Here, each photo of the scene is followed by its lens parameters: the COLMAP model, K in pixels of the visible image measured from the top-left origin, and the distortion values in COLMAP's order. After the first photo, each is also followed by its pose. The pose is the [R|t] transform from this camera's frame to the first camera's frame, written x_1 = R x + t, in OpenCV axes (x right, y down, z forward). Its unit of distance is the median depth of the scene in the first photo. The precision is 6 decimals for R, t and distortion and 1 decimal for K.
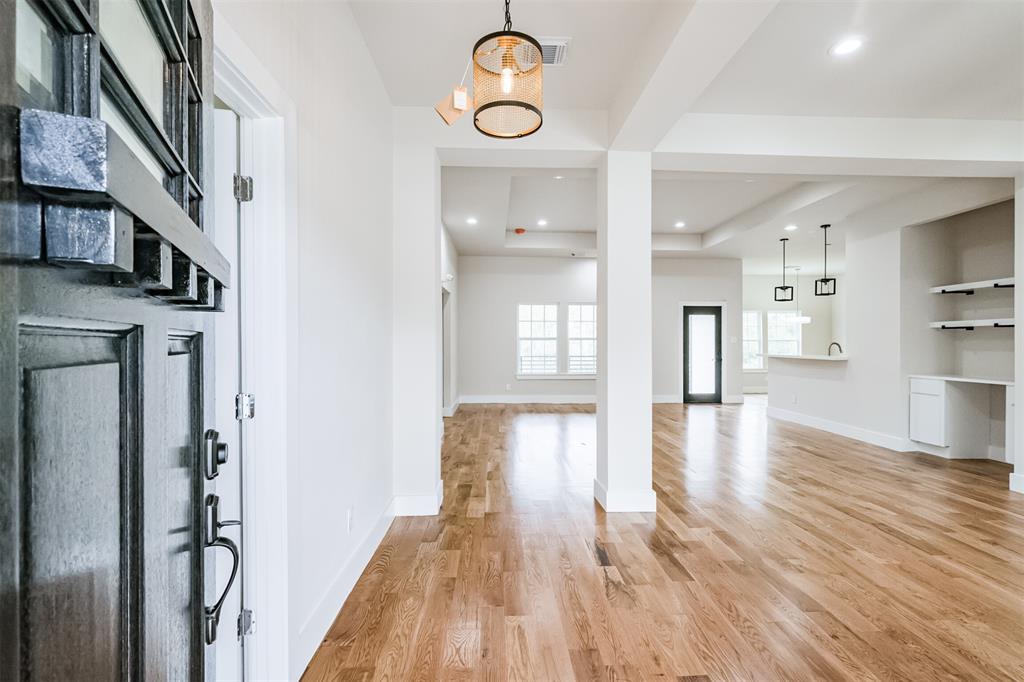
lens RADIAL K [[447.7, 0, 517.2], [0, 447.7, 344.3], [0, 0, 1]] dist [-0.001552, -0.000243]
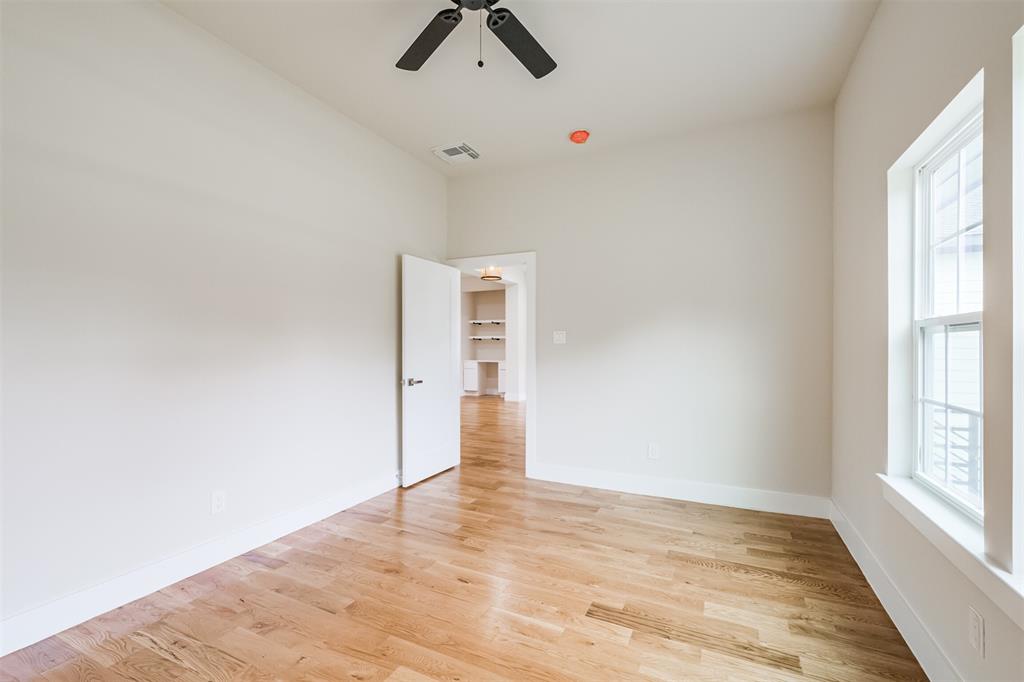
lens RADIAL K [[445.1, 0, 513.3], [0, 445.1, 344.2], [0, 0, 1]] dist [0.006986, 0.000246]
pose [[0.486206, 0.006091, 0.873823, -0.618650], [0.002896, 0.999959, -0.008581, 0.006514], [-0.873840, 0.006703, 0.486168, -0.176636]]
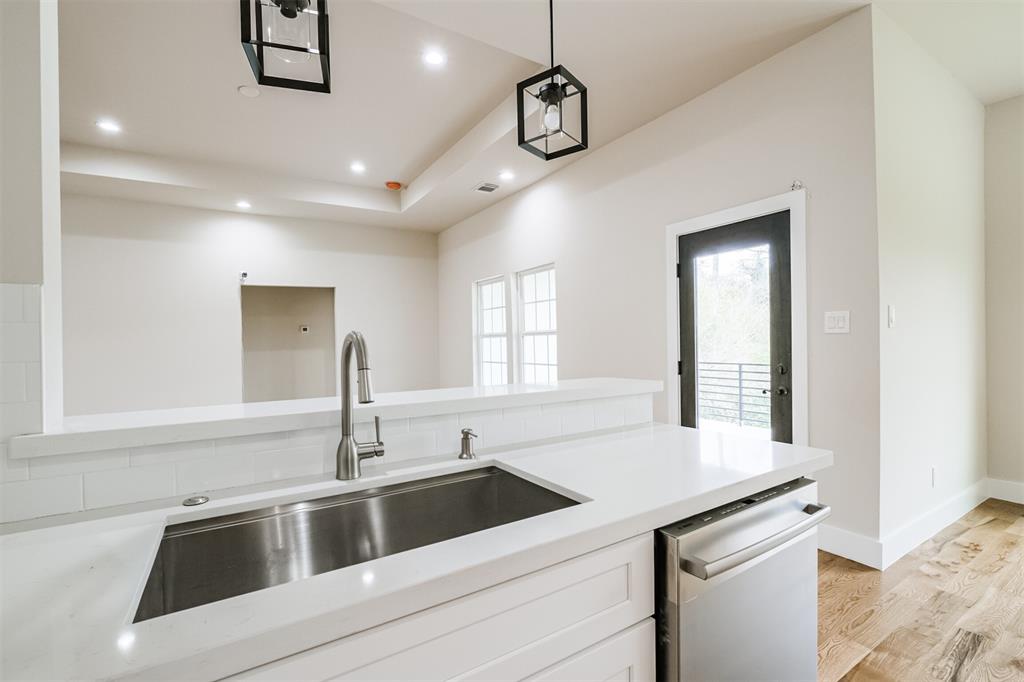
lens RADIAL K [[457.2, 0, 516.1], [0, 457.2, 331.6], [0, 0, 1]] dist [0.000184, -0.000109]
pose [[0.491282, -0.029116, -0.870514, 0.786191], [0.014452, 0.999576, -0.025277, -0.000178], [0.870881, -0.000163, 0.491495, 0.878073]]
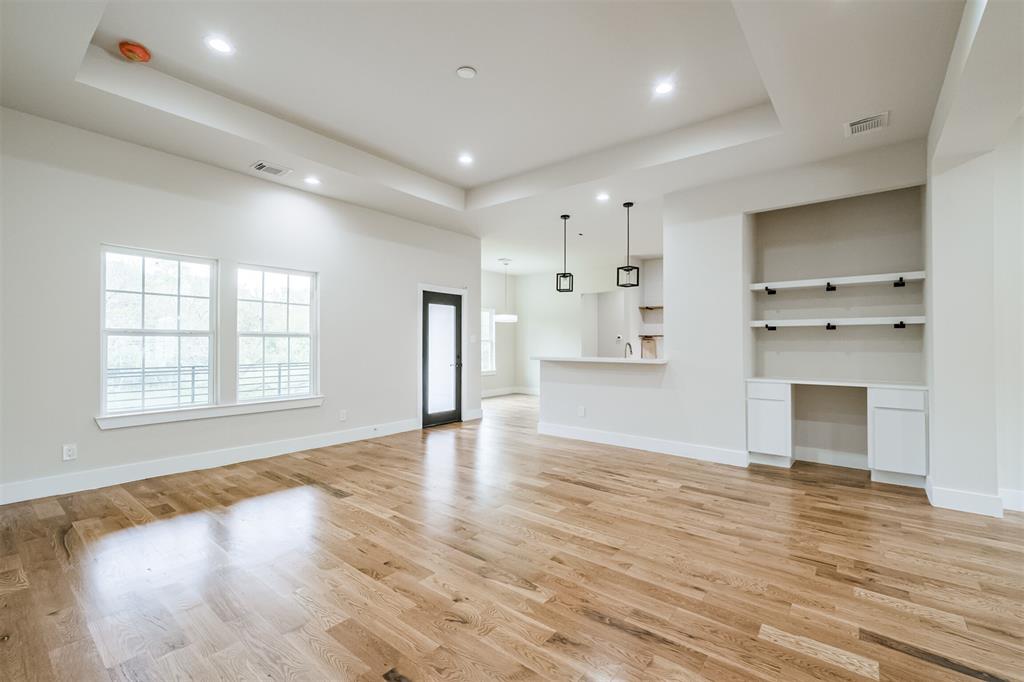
lens RADIAL K [[445.1, 0, 513.3], [0, 445.1, 344.2], [0, 0, 1]] dist [0.006986, 0.000246]
pose [[0.662790, 0.000424, 0.748805, -0.070681], [0.000108, 1.000000, -0.000661, -0.000374], [-0.748805, 0.000519, 0.662790, 0.538226]]
